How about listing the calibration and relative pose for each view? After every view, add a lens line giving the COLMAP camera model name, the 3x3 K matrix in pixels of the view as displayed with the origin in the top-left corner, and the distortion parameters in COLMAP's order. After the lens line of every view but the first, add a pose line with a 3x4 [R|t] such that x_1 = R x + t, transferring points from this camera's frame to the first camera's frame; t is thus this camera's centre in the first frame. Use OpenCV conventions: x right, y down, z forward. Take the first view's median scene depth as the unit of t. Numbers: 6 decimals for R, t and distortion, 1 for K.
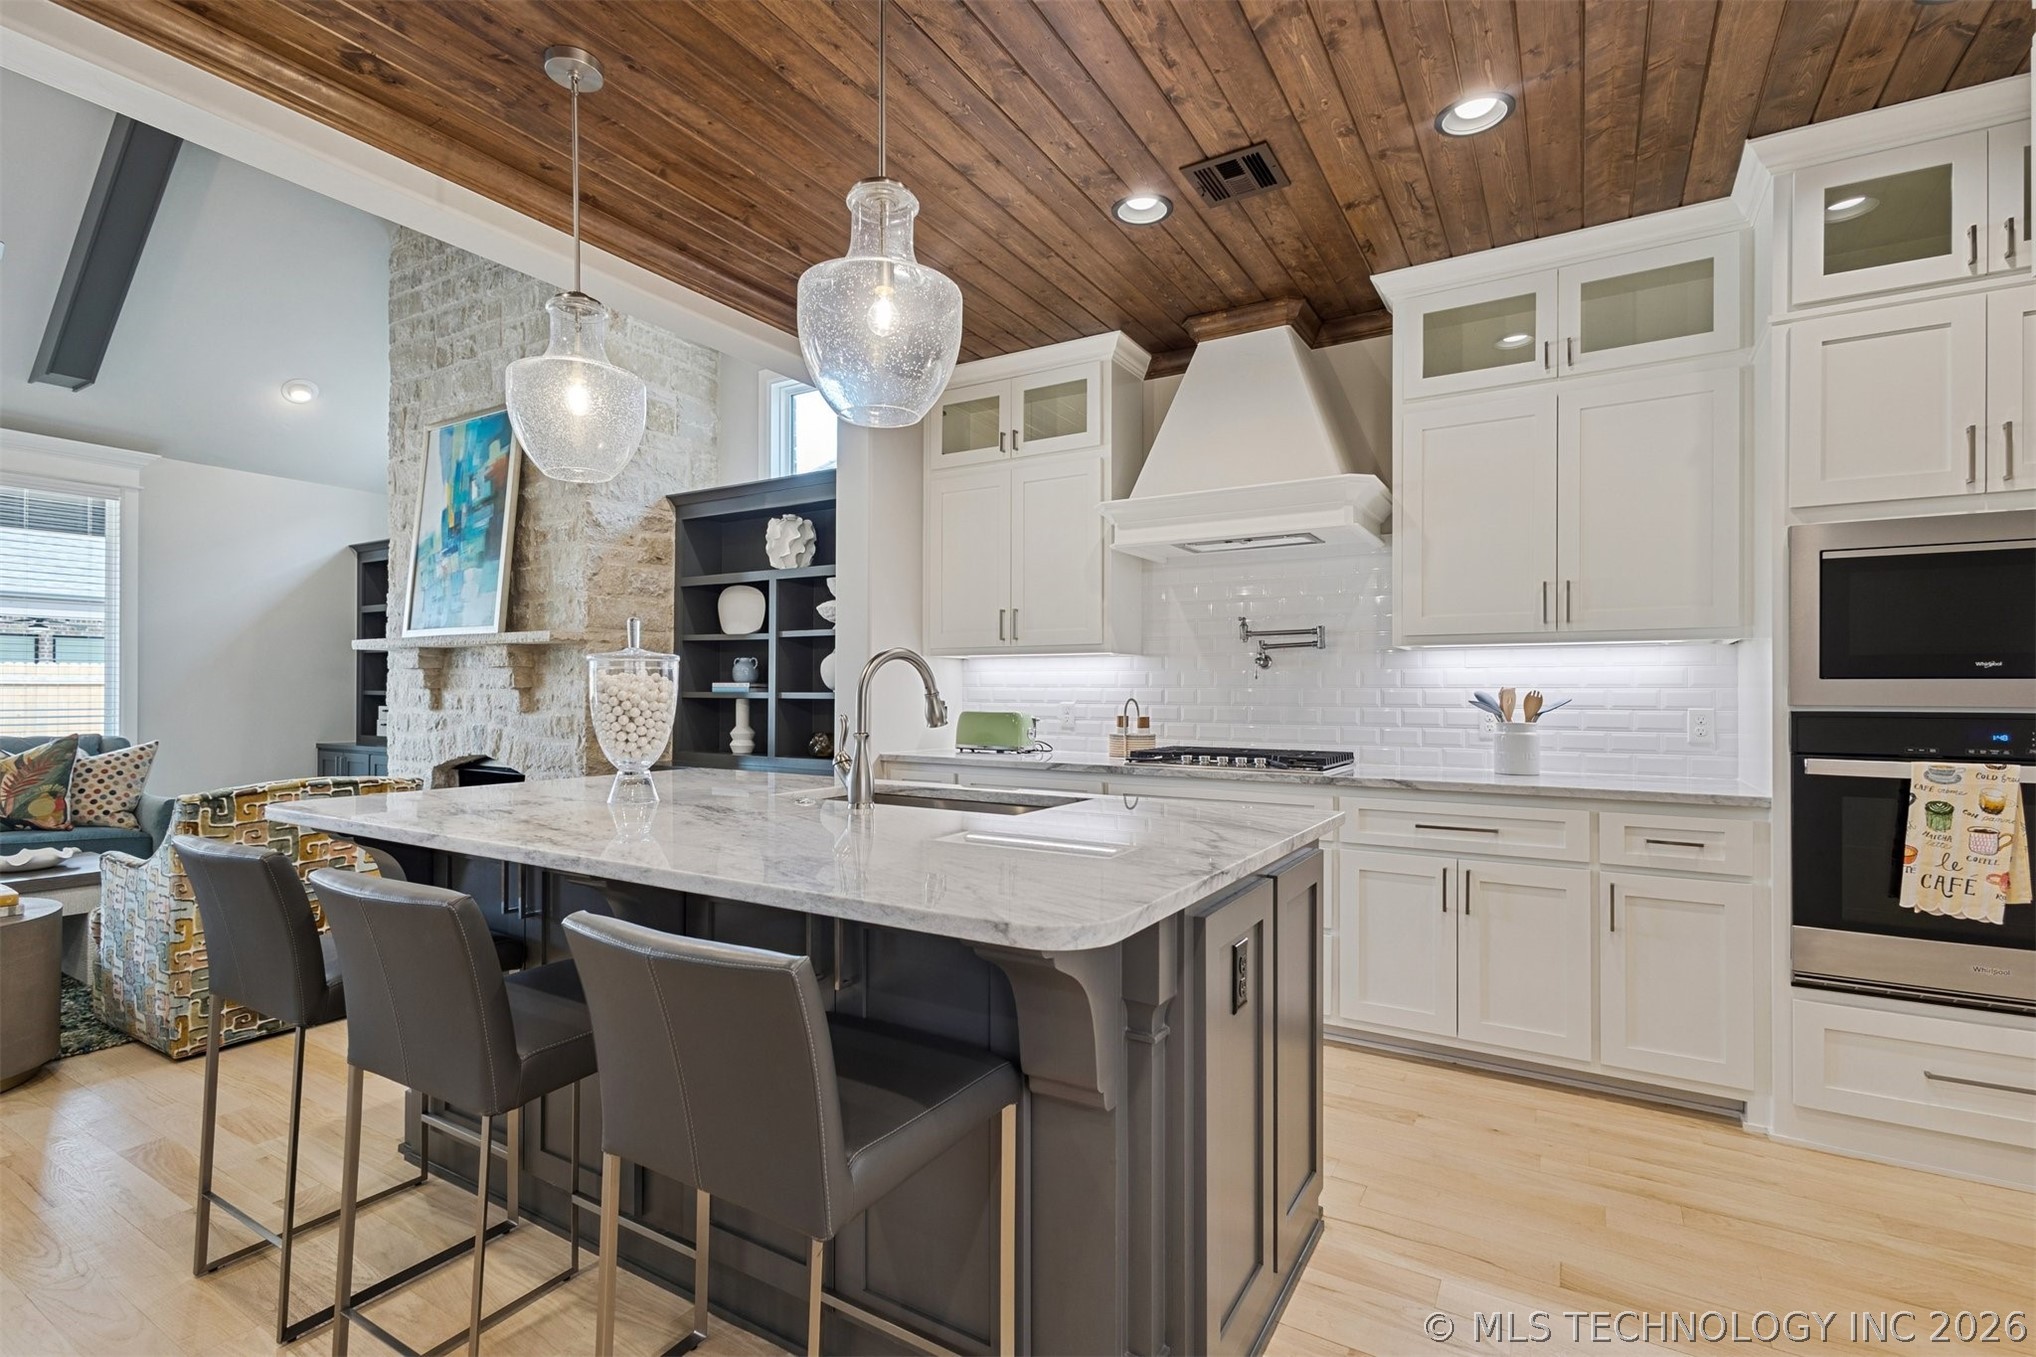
lens RADIAL K [[938.8, 0, 1005.0], [0, 938.8, 691.0], [0, 0, 1]] dist [0.008477, -0.002191]
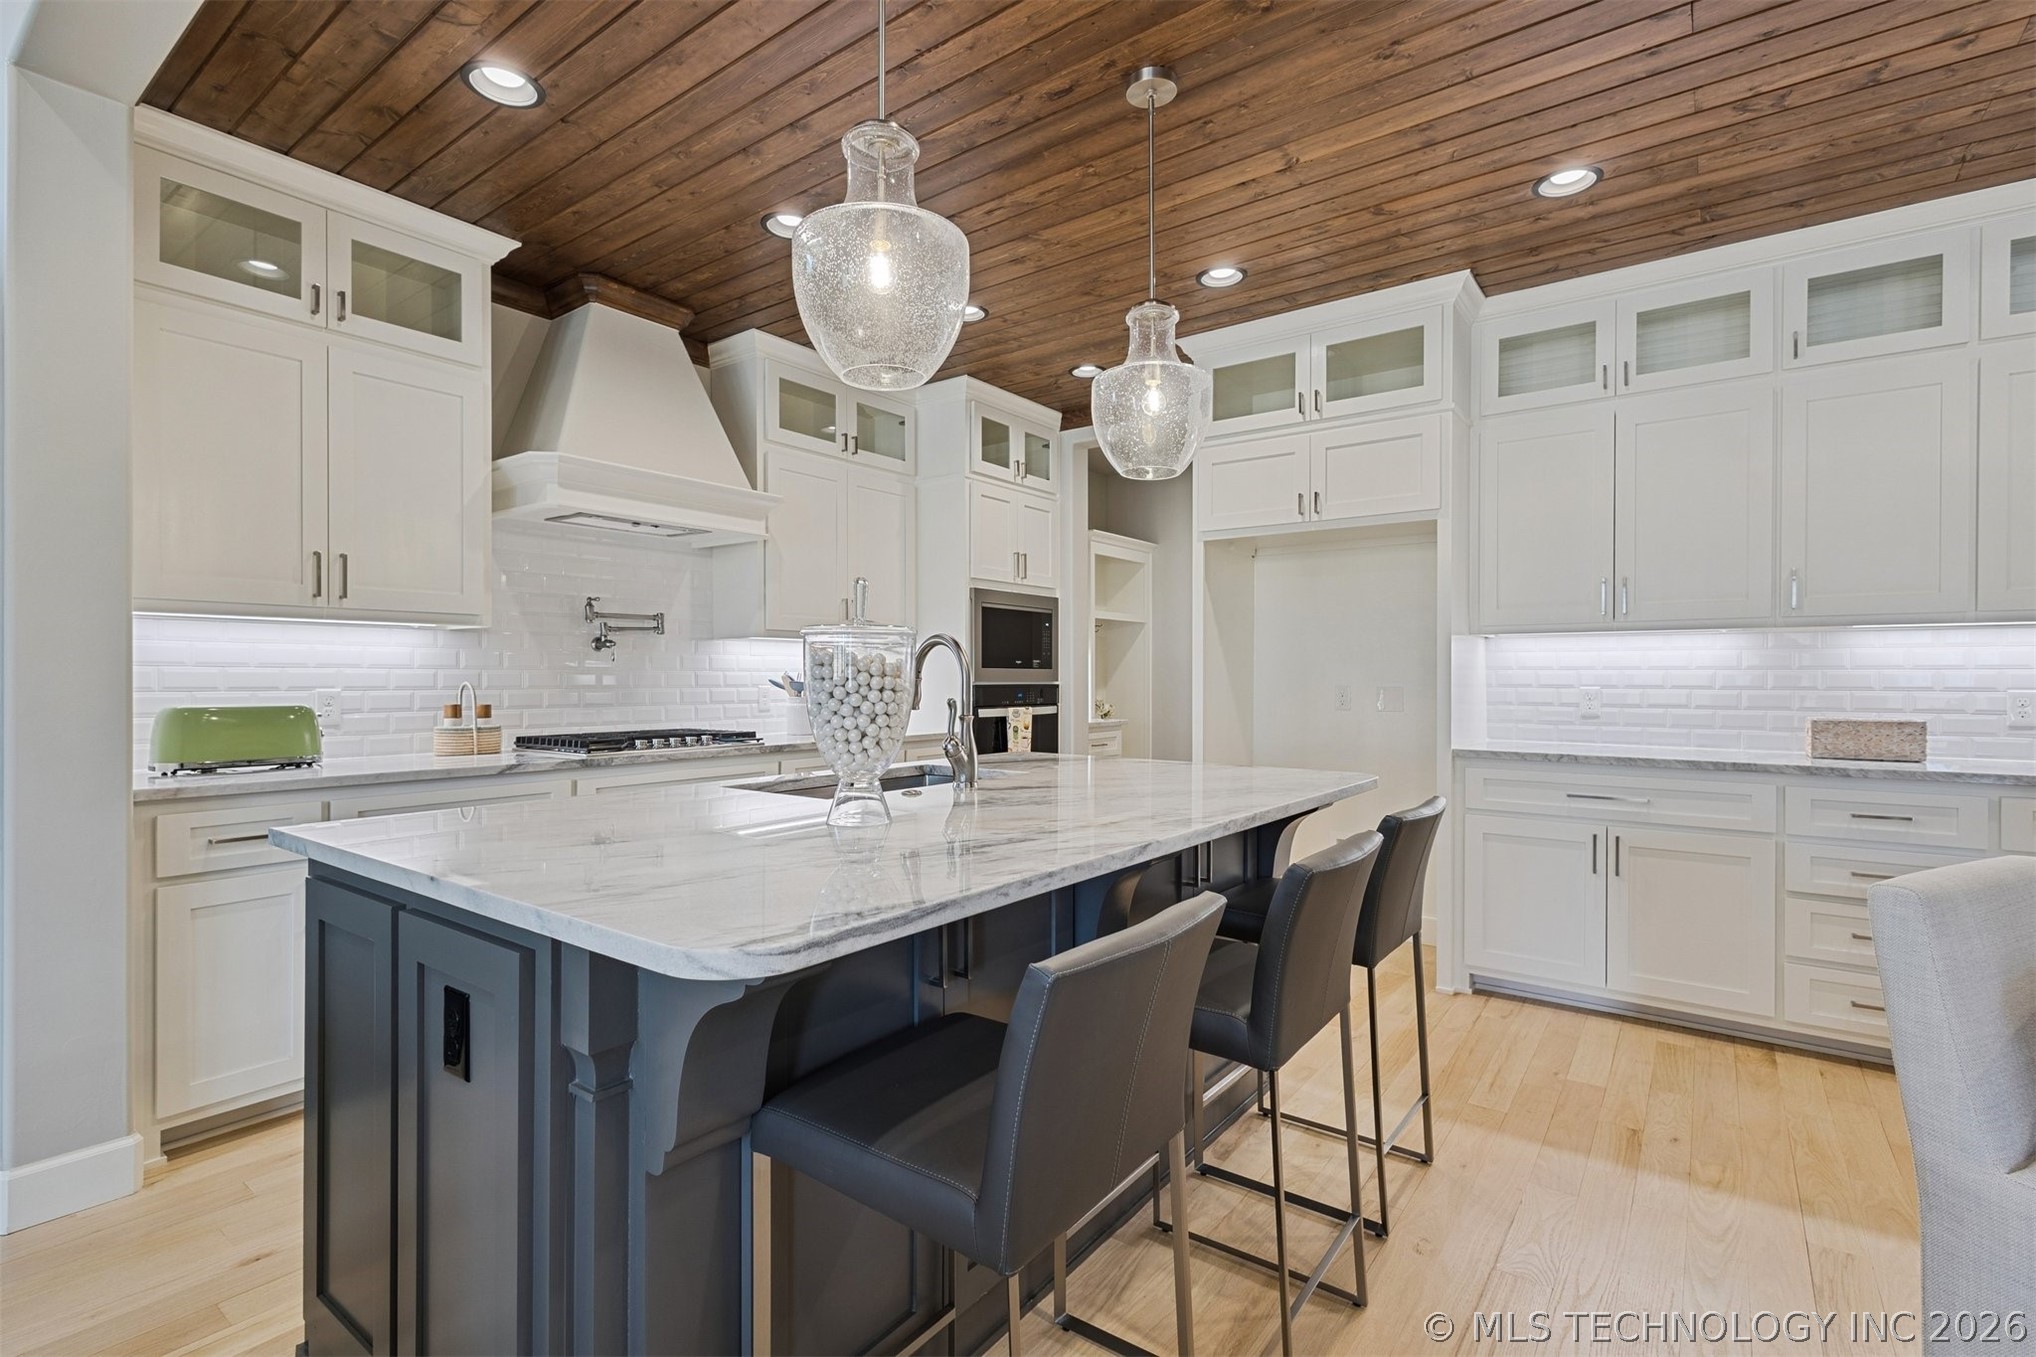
lens RADIAL K [[938.8, 0, 1022.1], [0, 938.8, 678.6], [0, 0, 1]] dist [0.008477, -0.002191]
pose [[0.087309, -0.005795, 0.996164, -0.512285], [-0.002697, 0.999978, 0.006053, -0.001374], [-0.996178, -0.003215, 0.087291, 0.362742]]
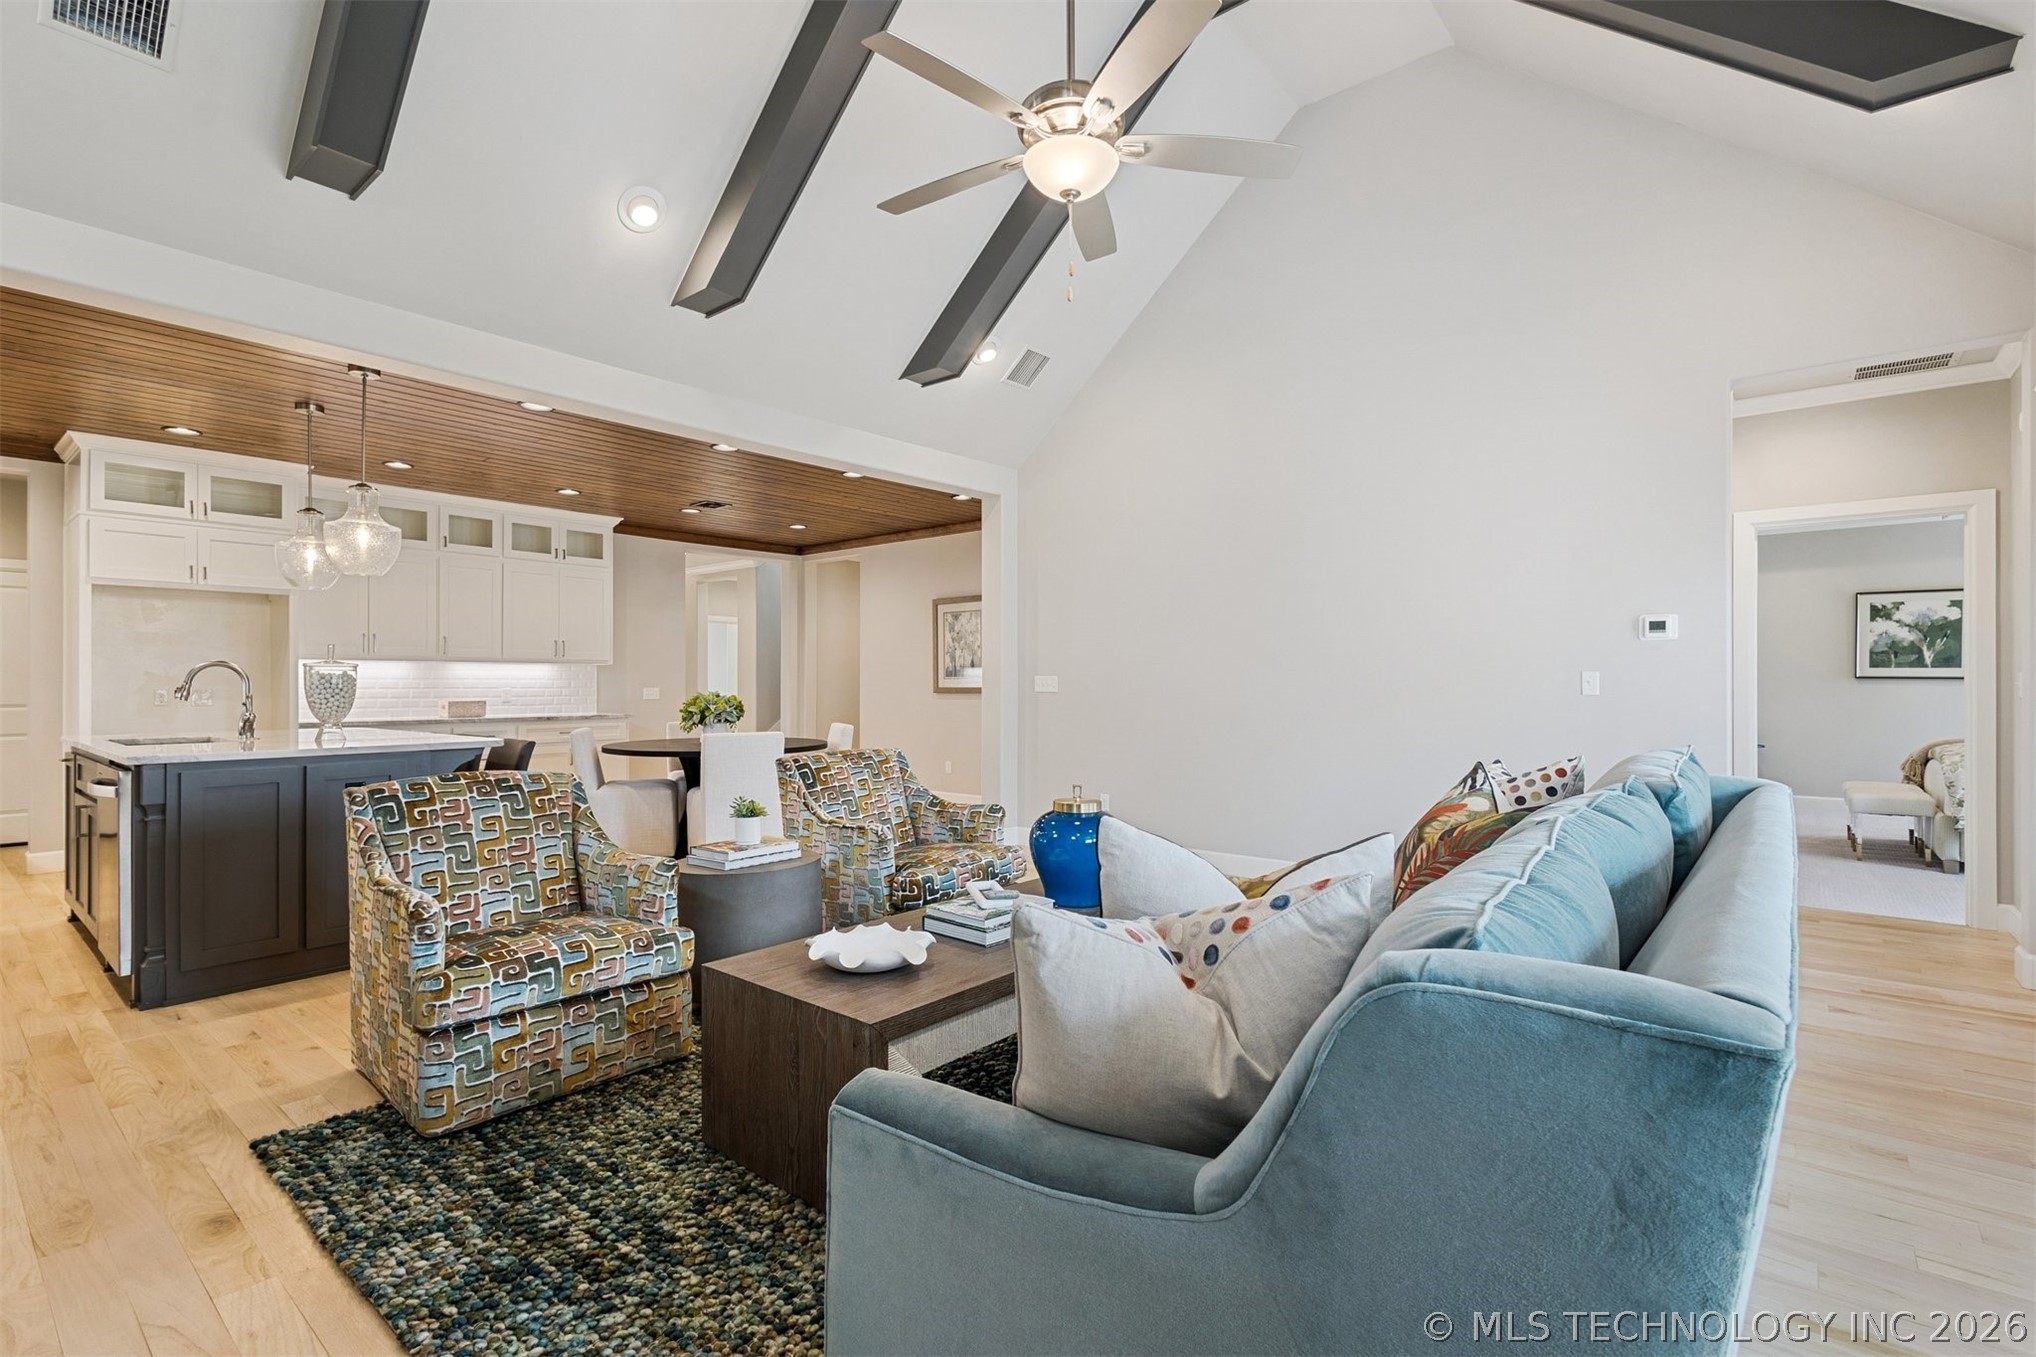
lens RADIAL K [[938.8, 0, 1009.8], [0, 938.8, 682.6], [0, 0, 1]] dist [0.008477, -0.002191]
pose [[-0.988586, -0.004965, 0.150577, -0.926646], [-0.005682, 0.999974, -0.004332, 0.000648], [-0.150552, -0.005138, -0.988589, 1.206751]]
